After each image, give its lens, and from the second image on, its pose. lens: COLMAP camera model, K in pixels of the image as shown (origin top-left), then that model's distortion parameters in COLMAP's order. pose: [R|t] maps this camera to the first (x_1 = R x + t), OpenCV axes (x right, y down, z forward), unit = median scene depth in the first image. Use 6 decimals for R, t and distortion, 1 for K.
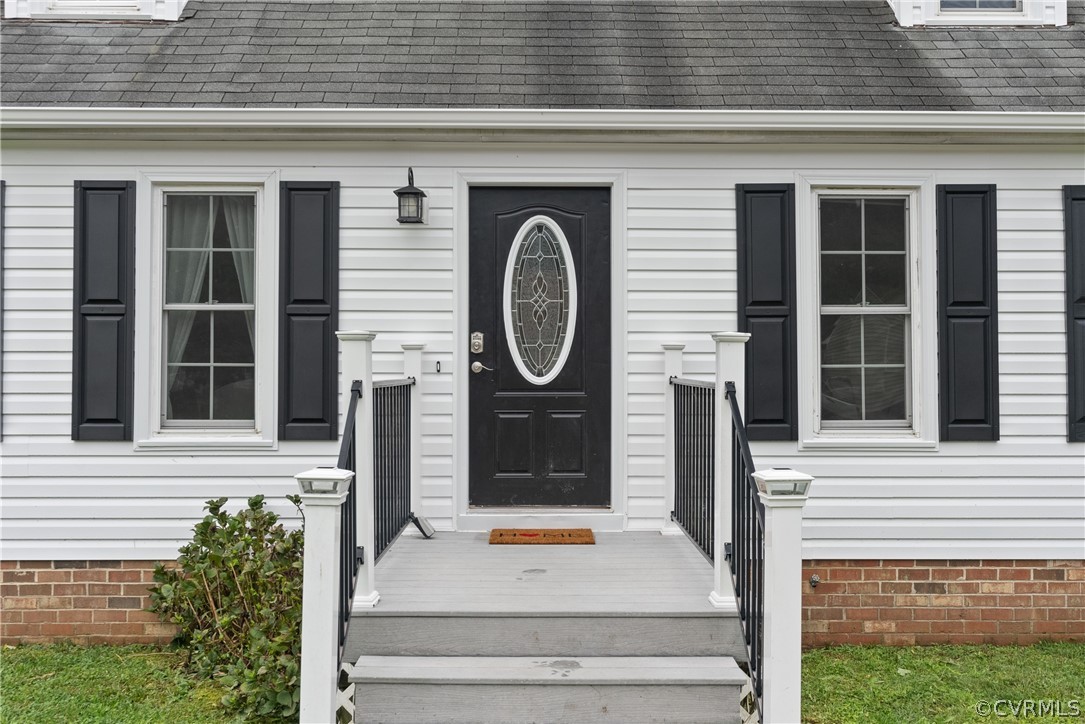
lens RADIAL K [[945.8, 0, 542.5], [0, 945.8, 362.0], [0, 0, 1]] dist [0.011155, 0.004532]
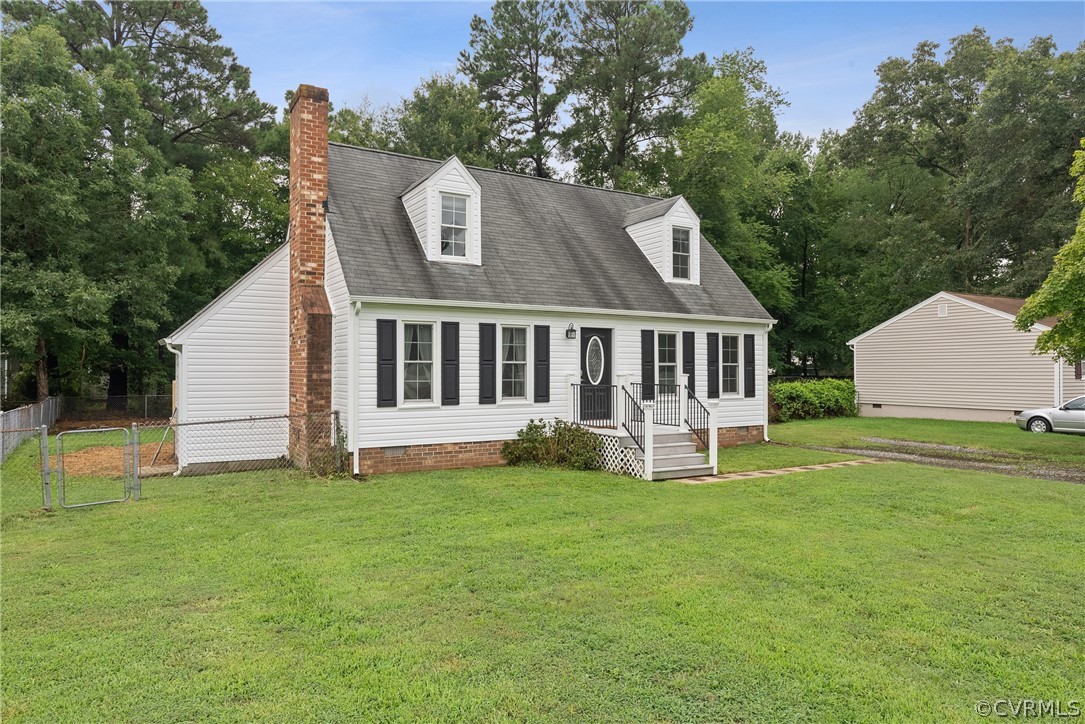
lens RADIAL K [[688.9, 0, 542.5], [0, 688.9, 362.0], [0, 0, 1]] dist [0.000413, -0.000610]
pose [[0.861861, 0.006612, 0.507101, -1.465986], [-0.007044, 0.999975, -0.001067, -0.056983], [-0.507095, -0.002652, 0.861886, -1.093103]]
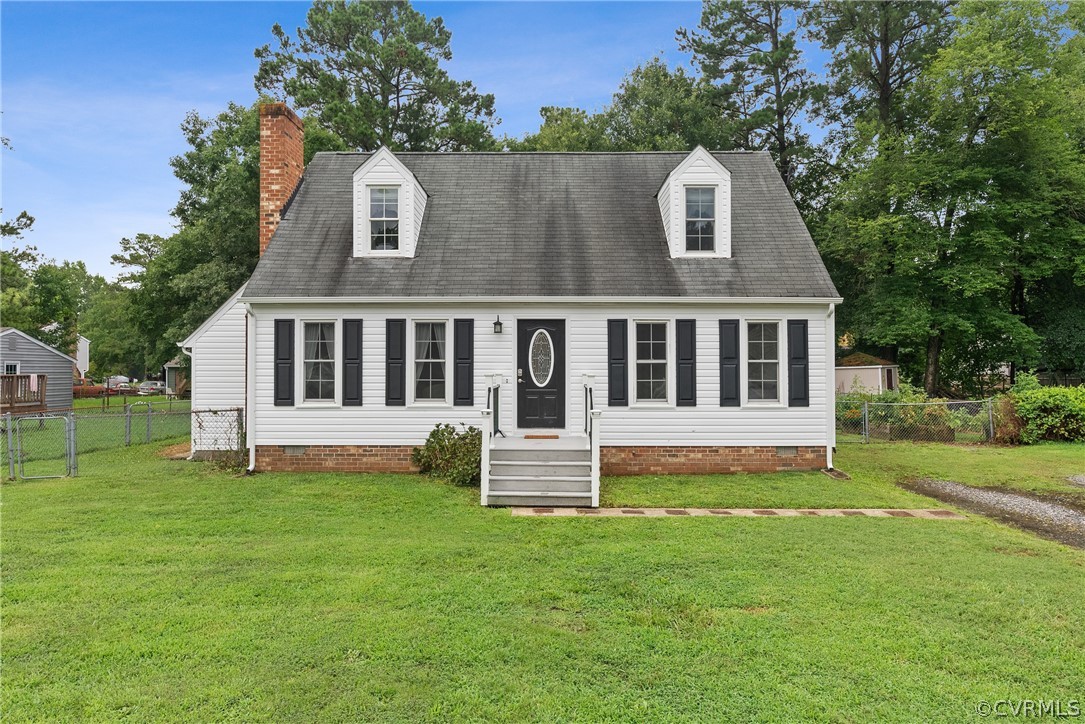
lens RADIAL K [[679.3, 0, 542.5], [0, 679.3, 362.0], [0, 0, 1]] dist [-0.000156, -0.000234]
pose [[0.999820, -0.000055, -0.018963, 0.041442], [0.000094, 0.999998, 0.002084, -0.058148], [0.018963, -0.002086, 0.999818, -1.121821]]
